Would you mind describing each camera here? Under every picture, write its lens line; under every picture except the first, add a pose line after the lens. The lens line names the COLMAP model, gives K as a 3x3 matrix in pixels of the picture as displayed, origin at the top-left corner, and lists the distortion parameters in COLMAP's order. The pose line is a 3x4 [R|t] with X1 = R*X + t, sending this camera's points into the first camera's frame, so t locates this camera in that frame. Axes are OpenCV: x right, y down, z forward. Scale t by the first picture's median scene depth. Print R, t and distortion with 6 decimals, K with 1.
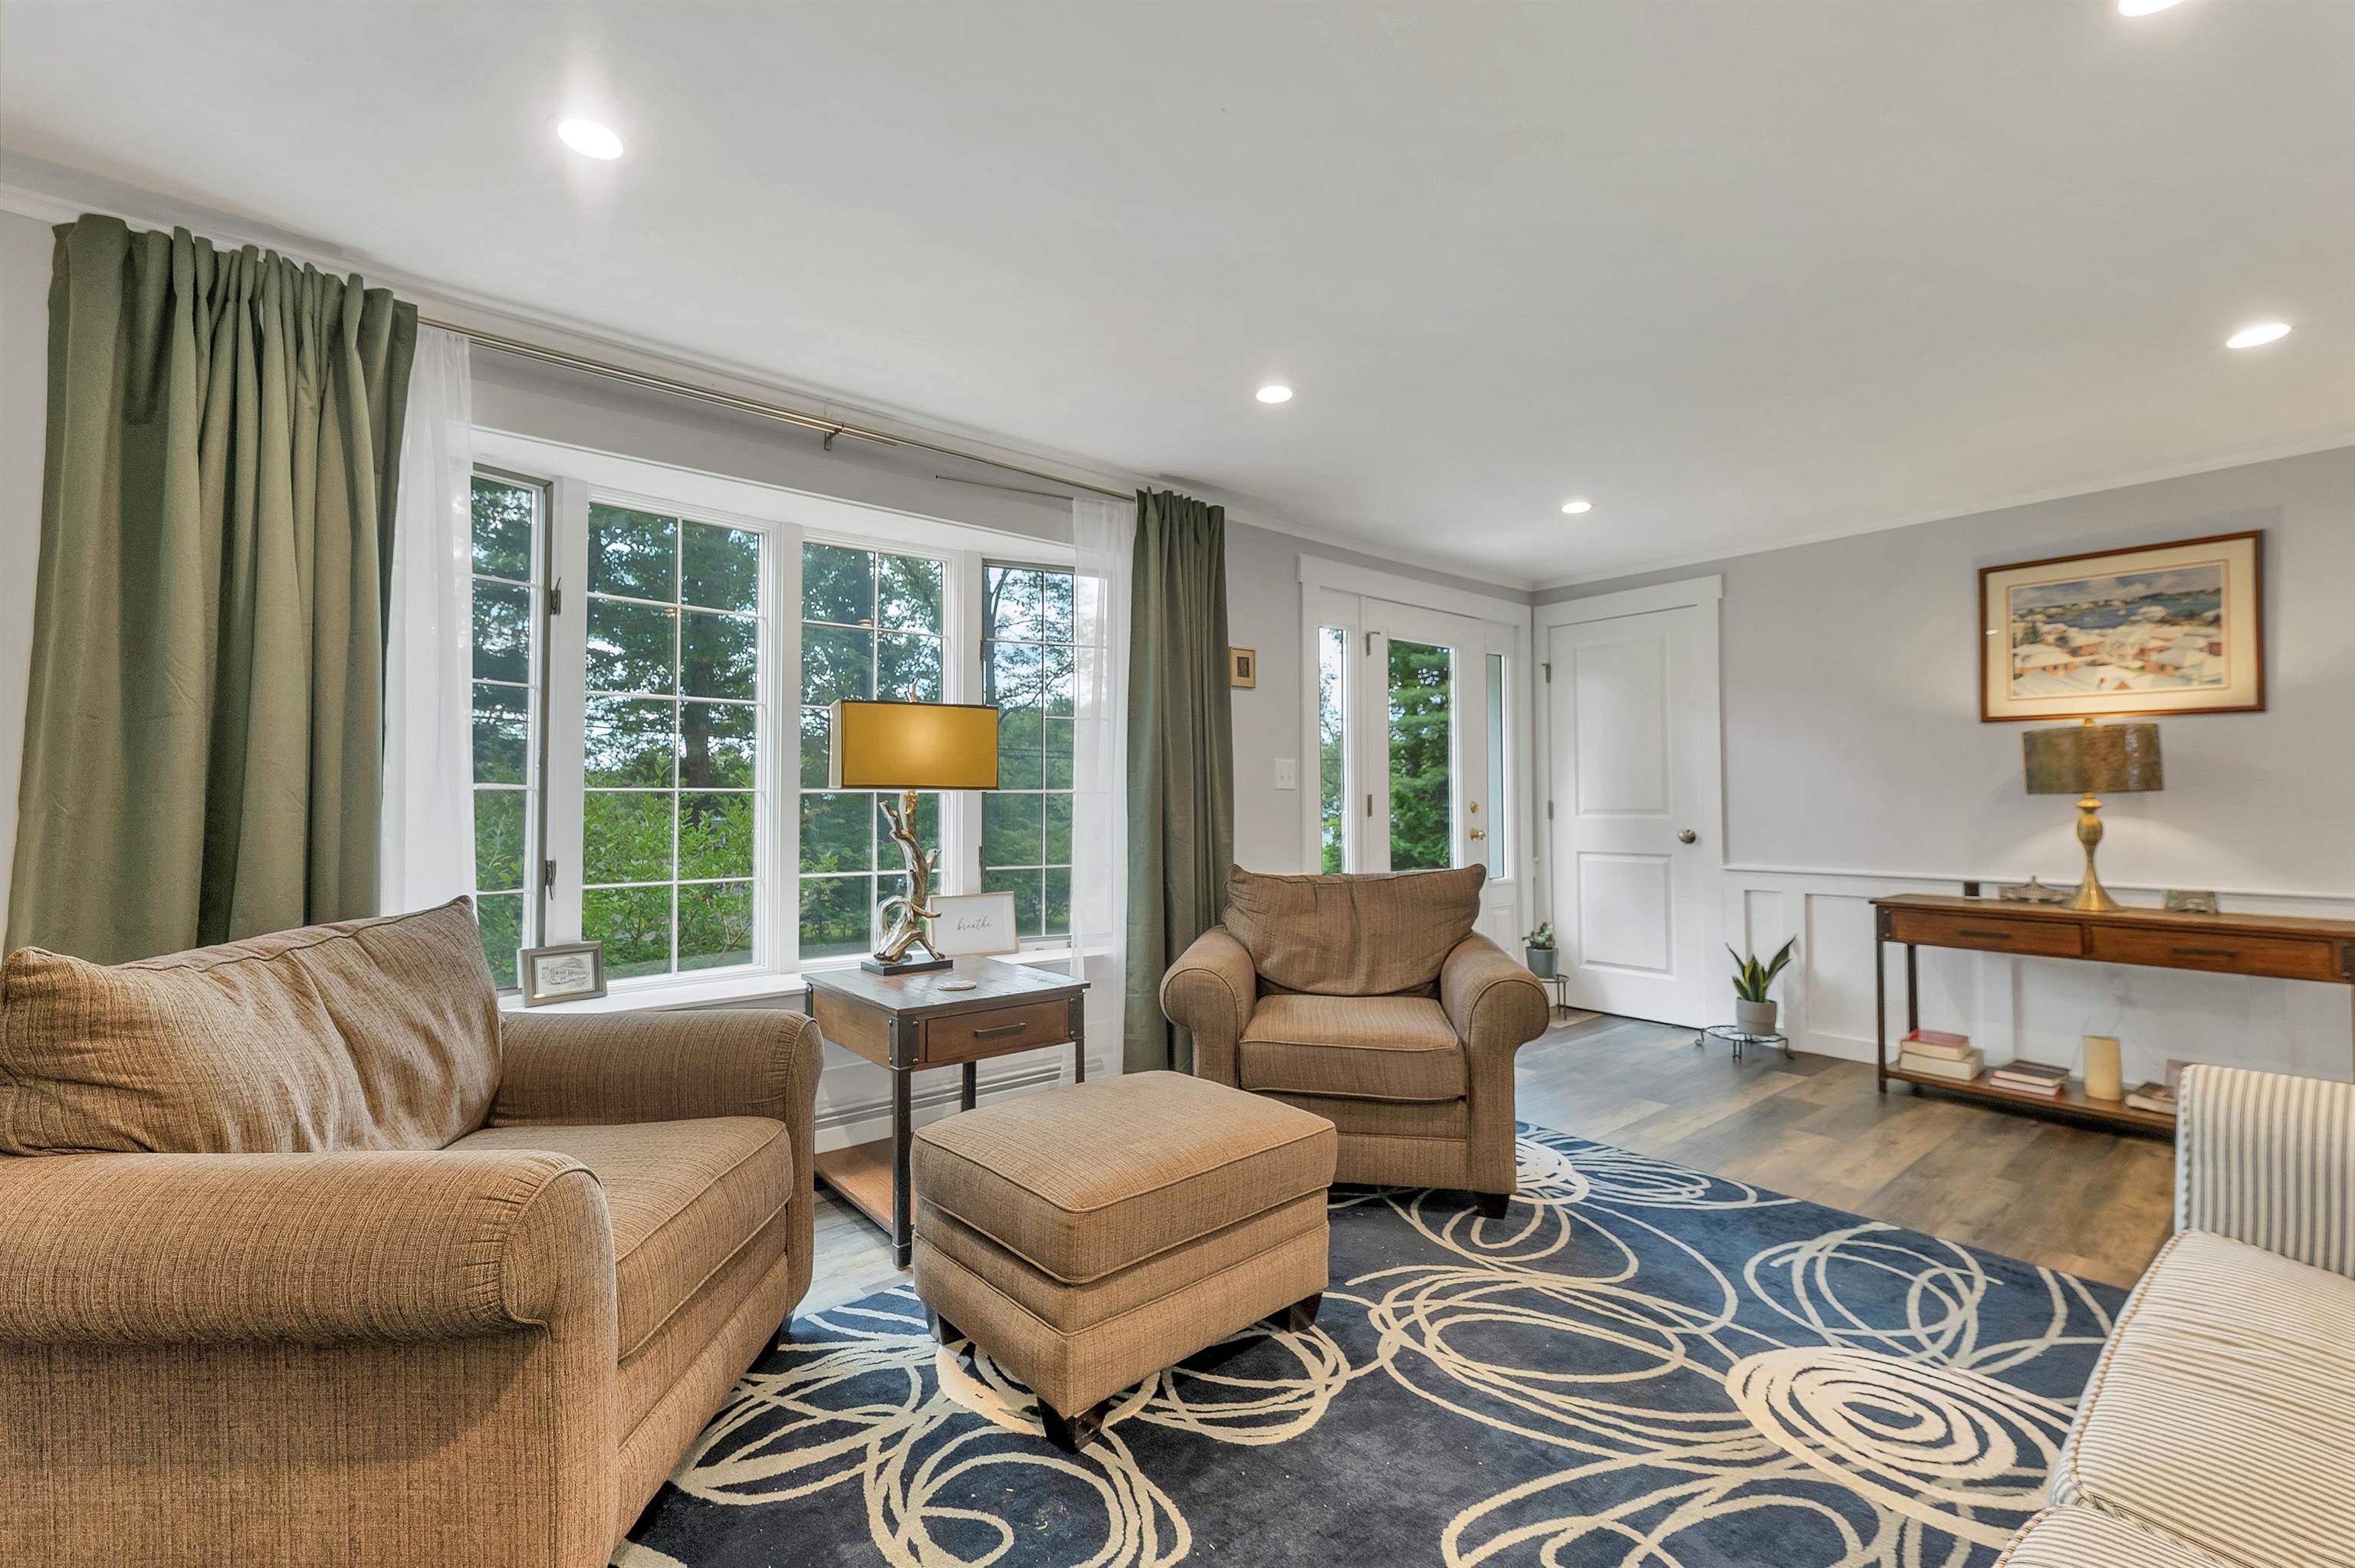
lens RADIAL K [[985.8, 0, 1174.6], [0, 985.8, 795.2], [0, 0, 1]] dist [0.002588, 0.000300]
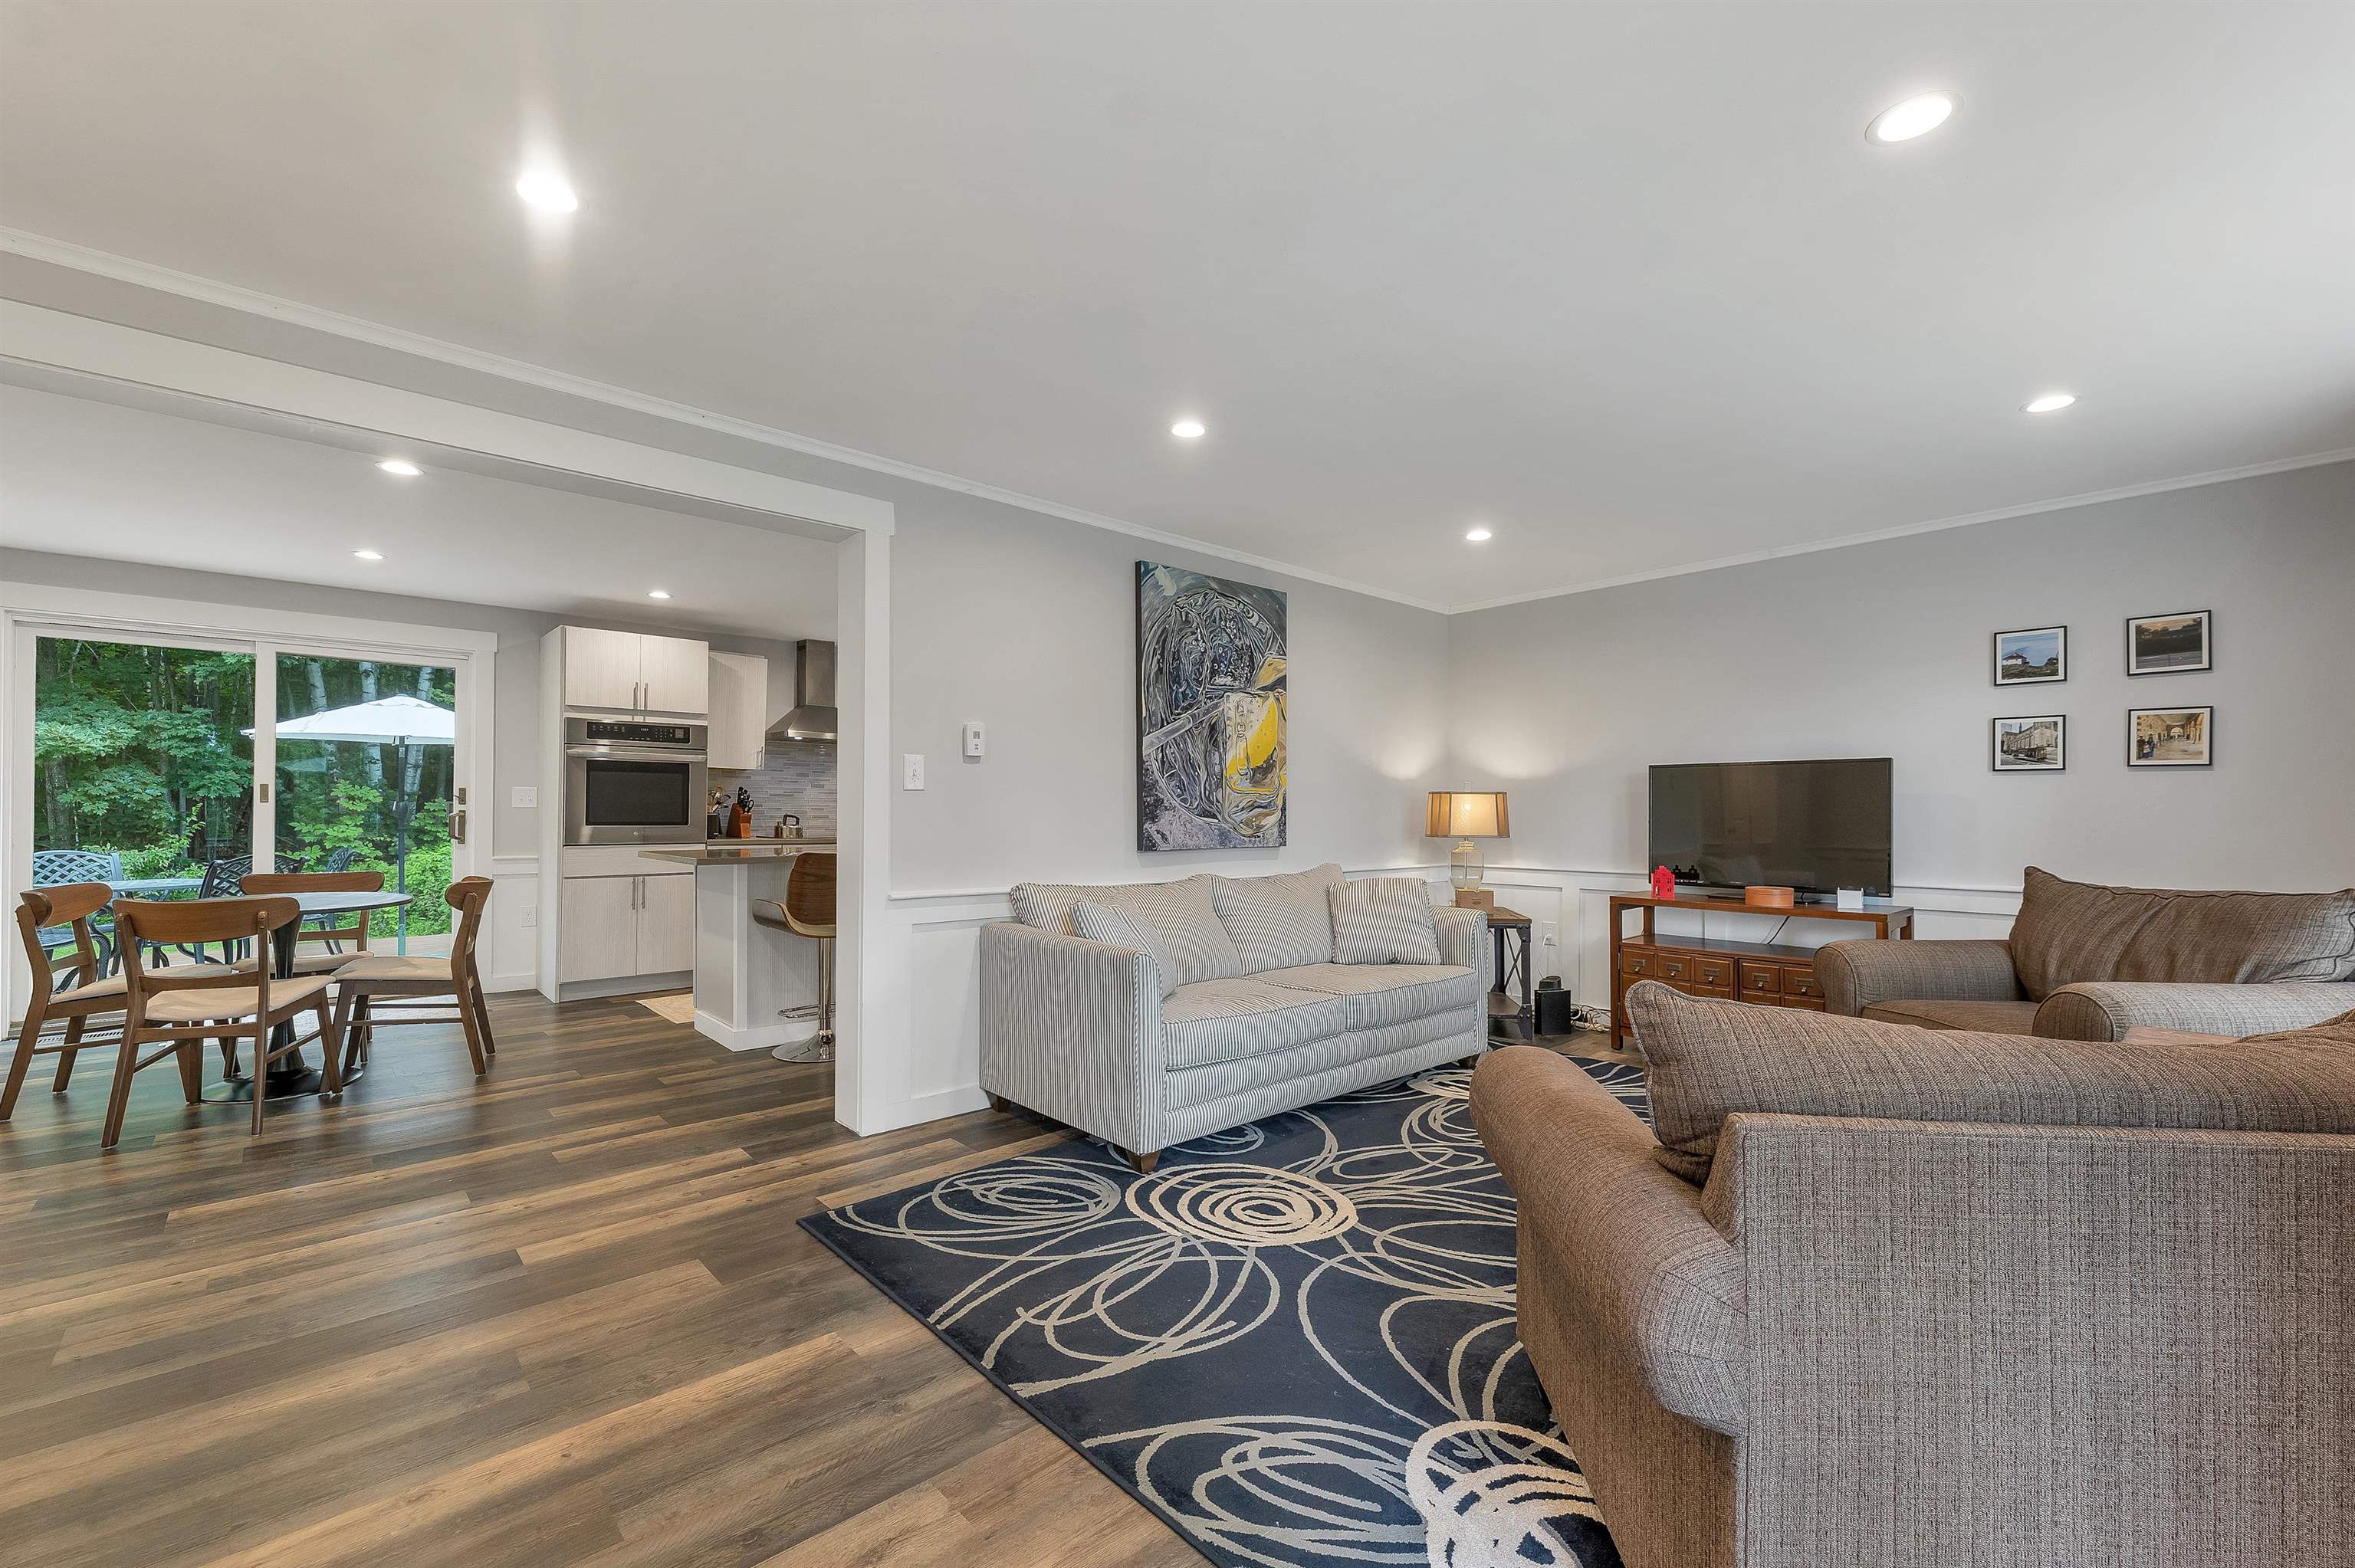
lens RADIAL K [[985.8, 0, 1179.7], [0, 985.8, 800.6], [0, 0, 1]] dist [0.002588, 0.000300]
pose [[-0.998147, -0.000836, -0.060837, 0.799614], [0.000501, 0.999759, -0.021960, 0.020939], [0.060841, -0.021950, -0.997906, 2.146881]]
